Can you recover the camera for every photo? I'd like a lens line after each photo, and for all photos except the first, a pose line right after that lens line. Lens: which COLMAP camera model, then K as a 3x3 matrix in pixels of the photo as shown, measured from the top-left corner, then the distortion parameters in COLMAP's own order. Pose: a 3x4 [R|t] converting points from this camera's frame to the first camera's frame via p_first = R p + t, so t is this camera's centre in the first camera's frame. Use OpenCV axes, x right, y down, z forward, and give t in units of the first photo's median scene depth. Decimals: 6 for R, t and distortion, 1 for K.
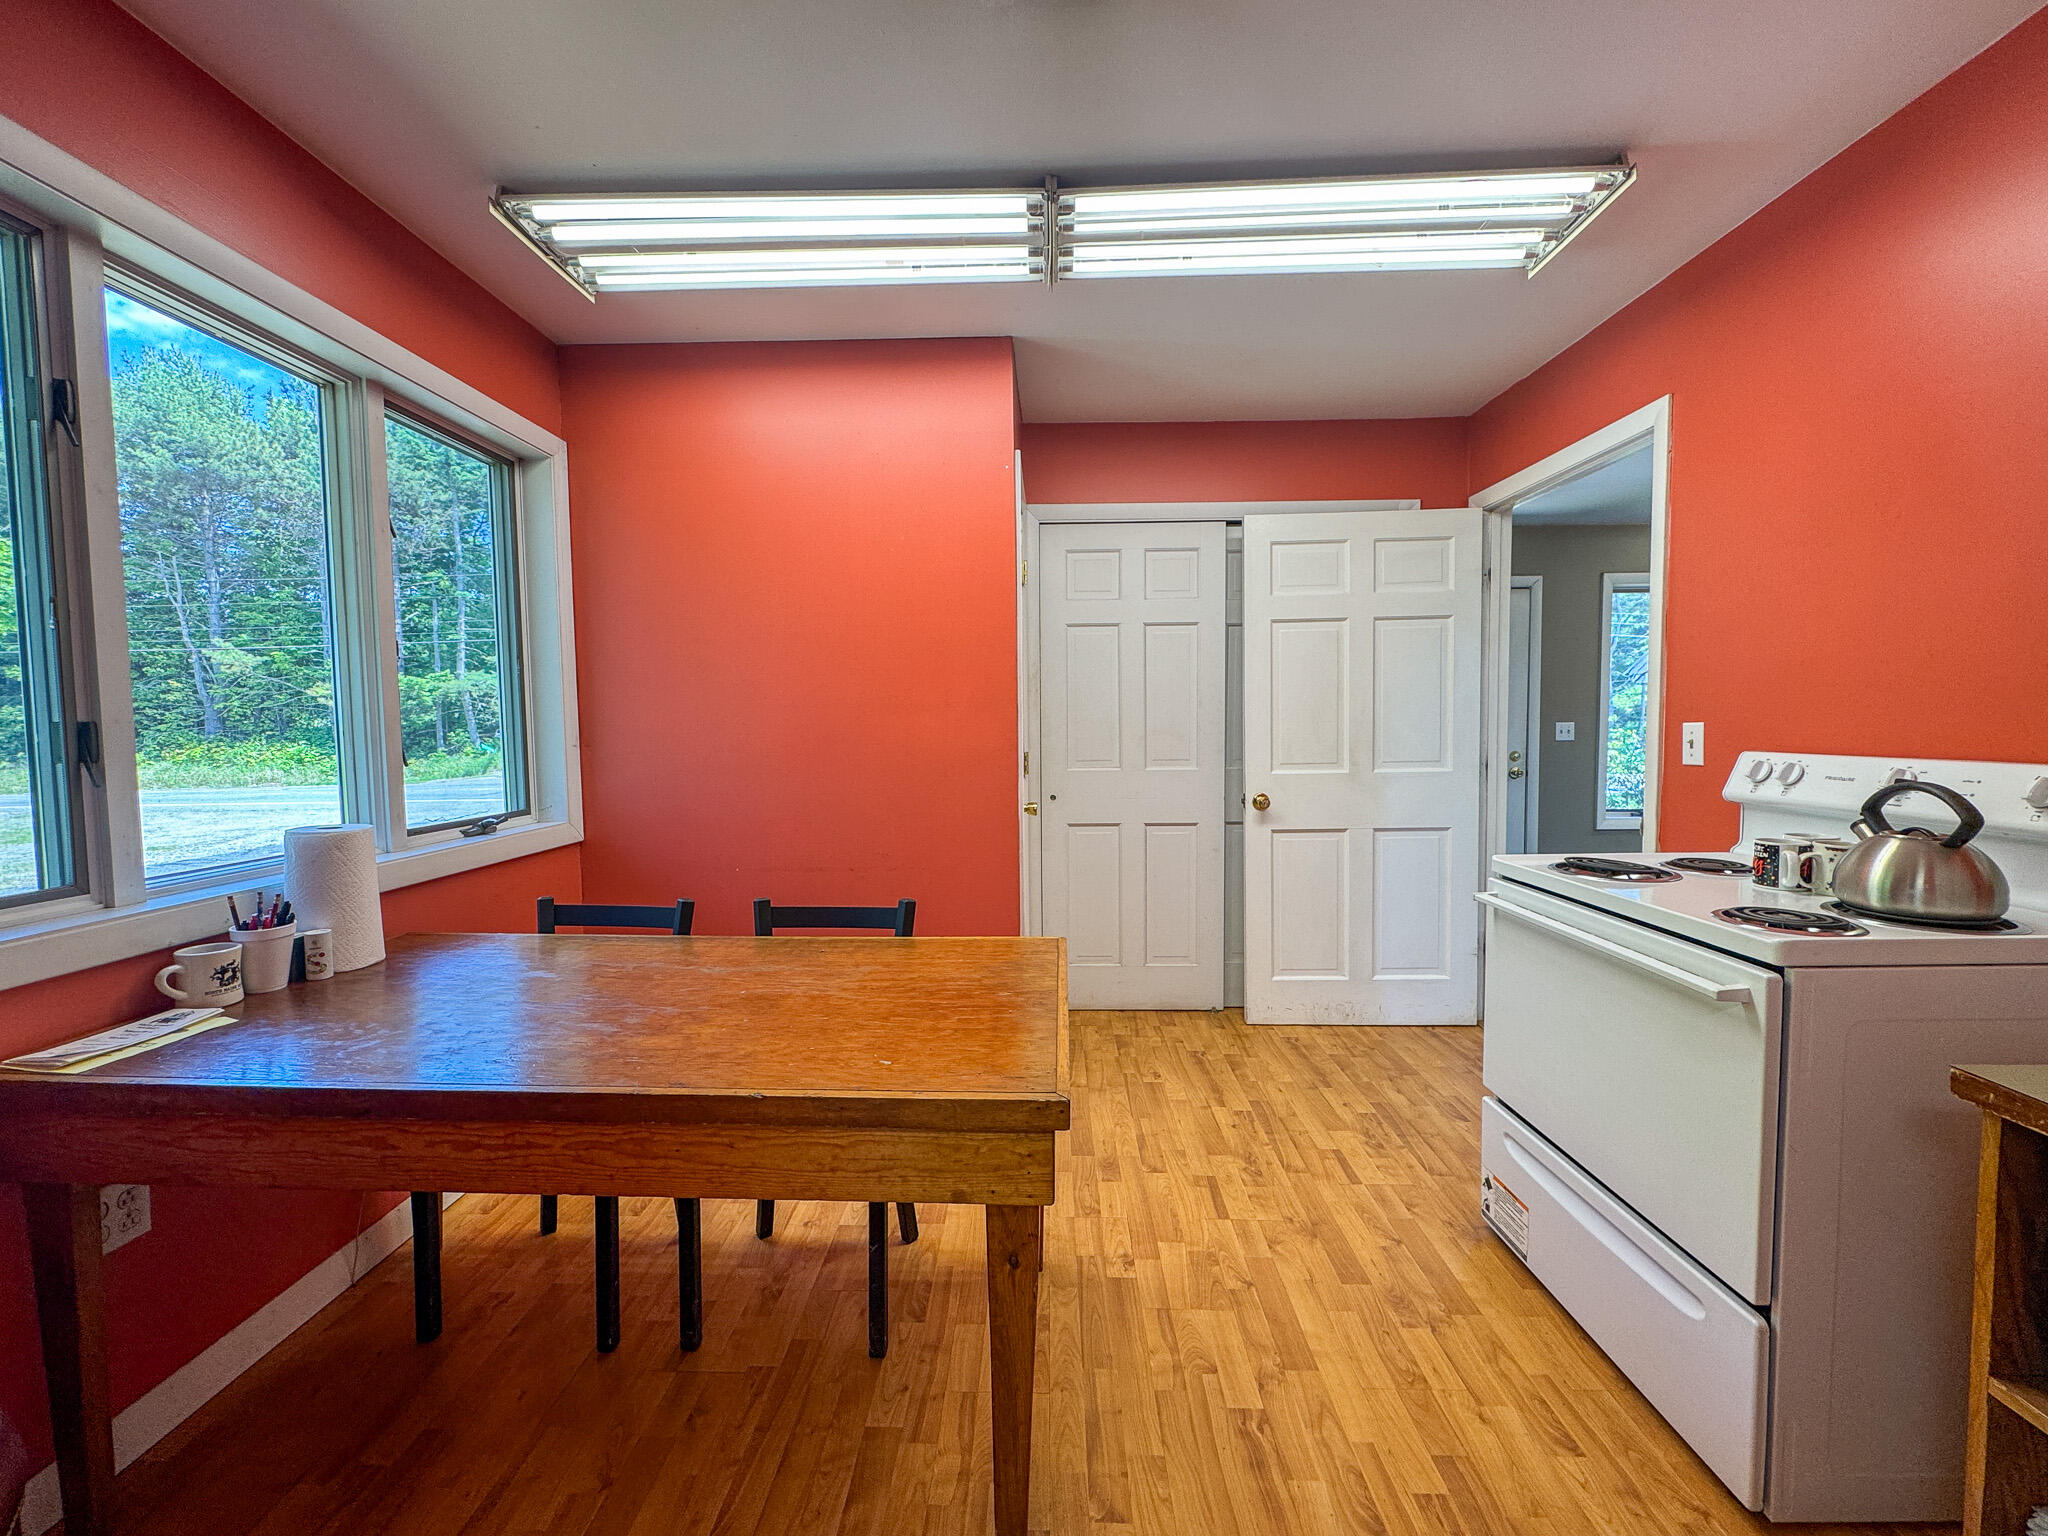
lens RADIAL K [[831.6, 0, 1011.8], [0, 831.6, 765.7], [0, 0, 1]] dist [-0.001699, -0.000656]
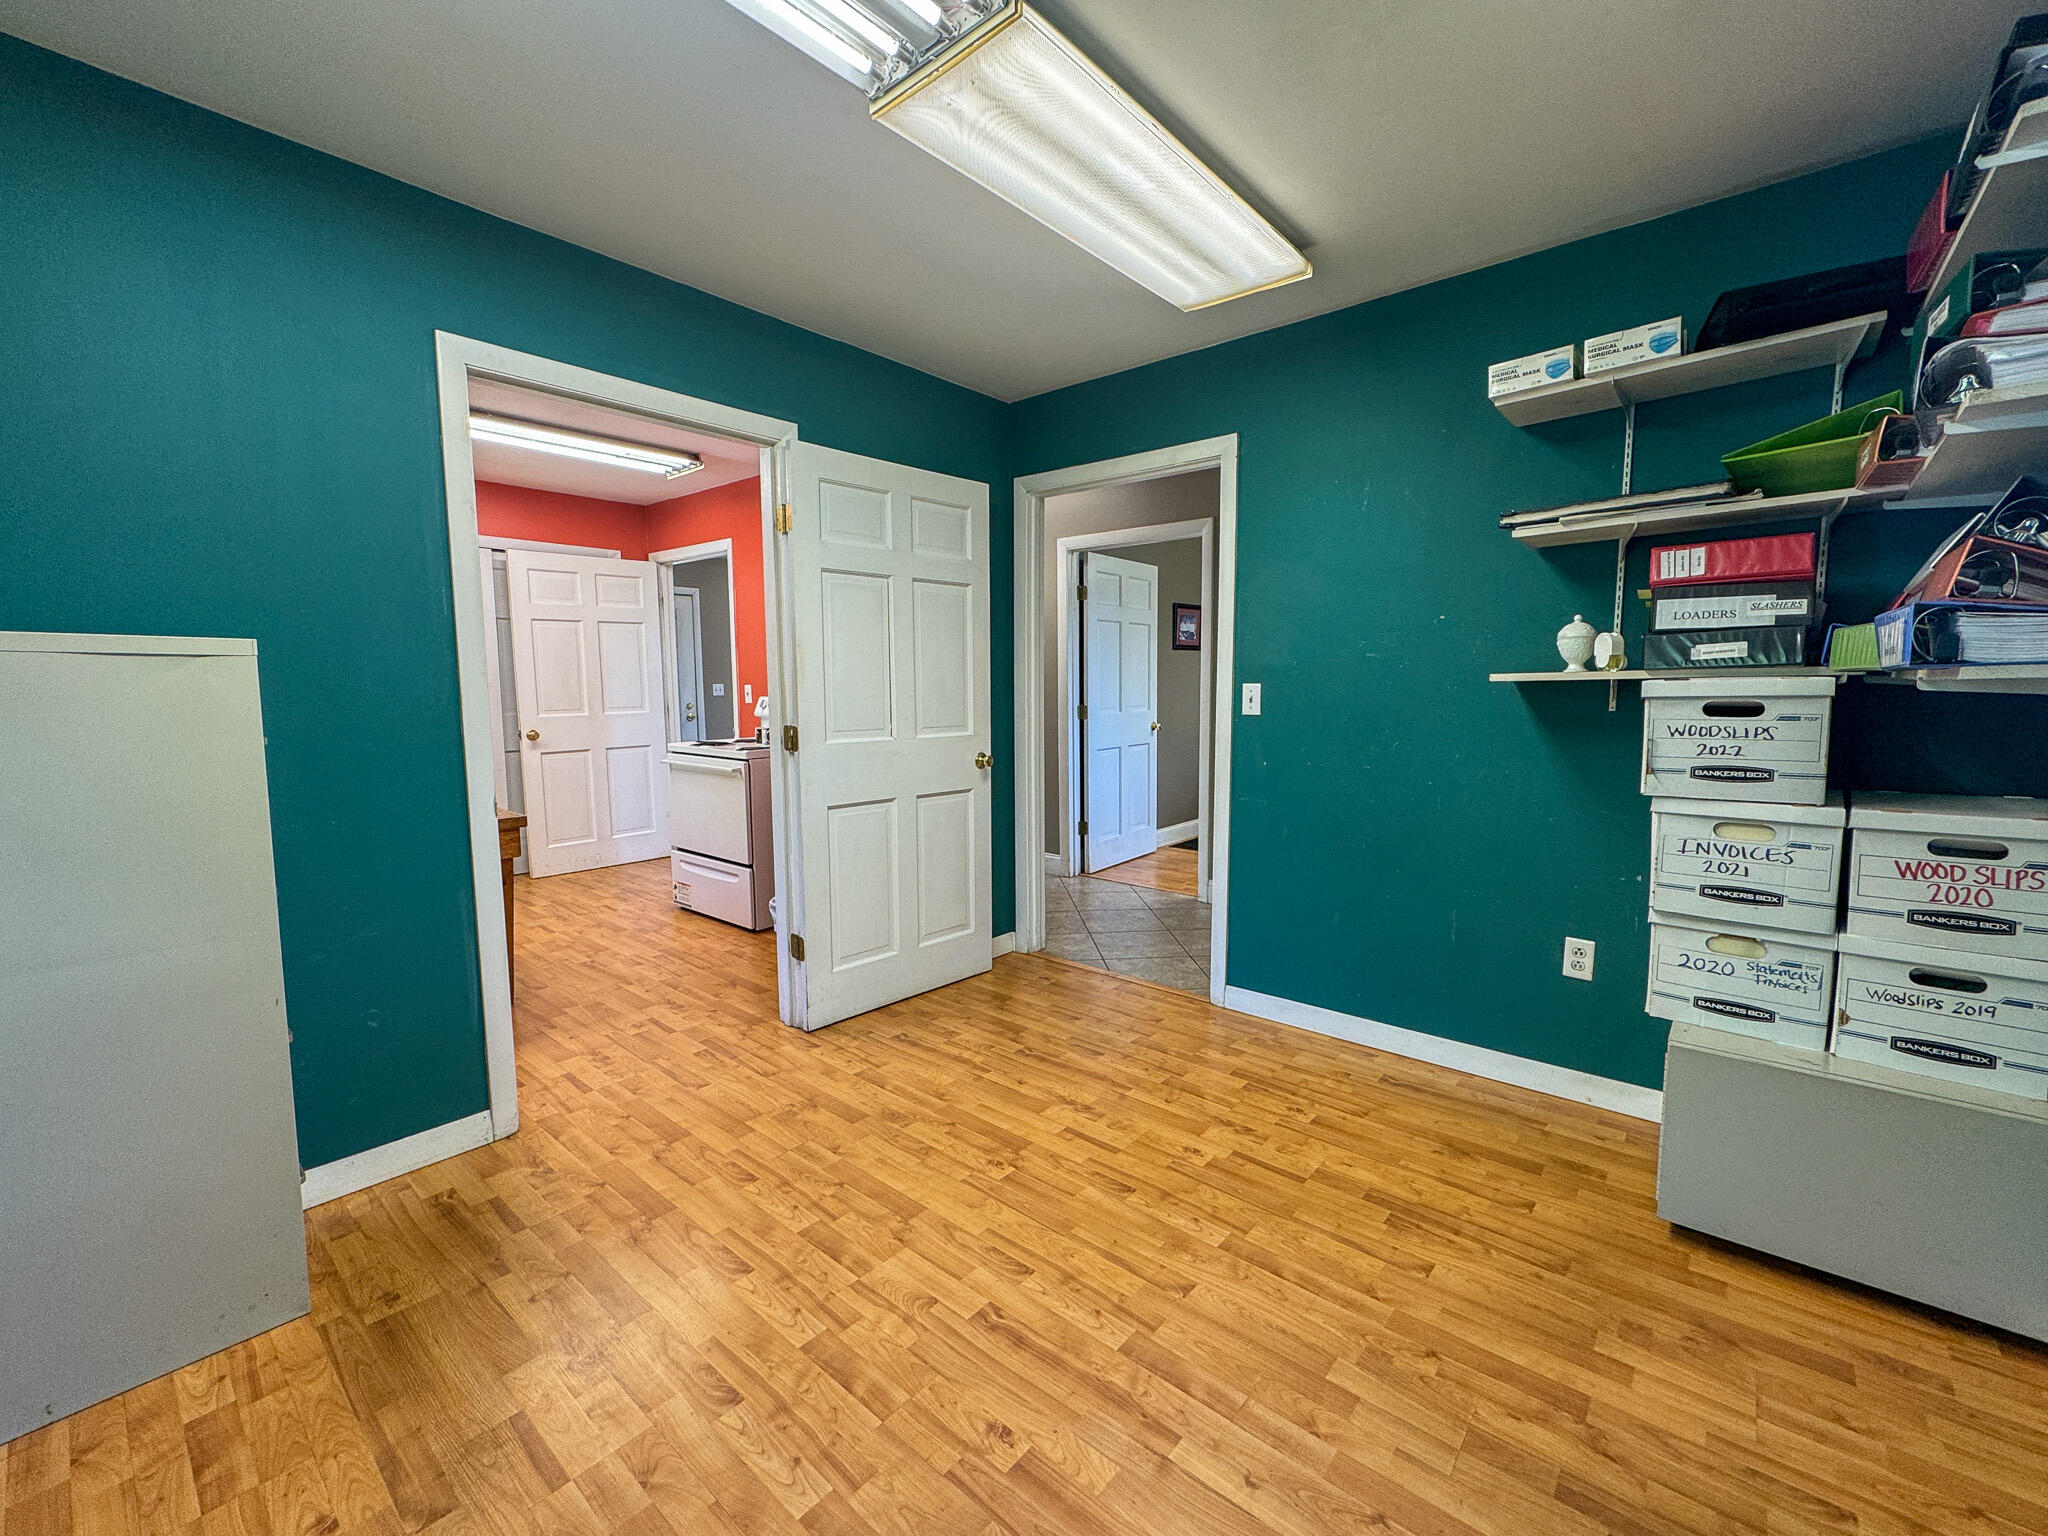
lens RADIAL K [[831.6, 0, 1009.6], [0, 831.6, 762.7], [0, 0, 1]] dist [-0.001699, -0.000656]
pose [[0.626272, -0.071628, 0.776307, -0.361332], [0.037615, 0.997387, 0.061681, 0.033071], [-0.778696, -0.009428, 0.627330, -0.689764]]
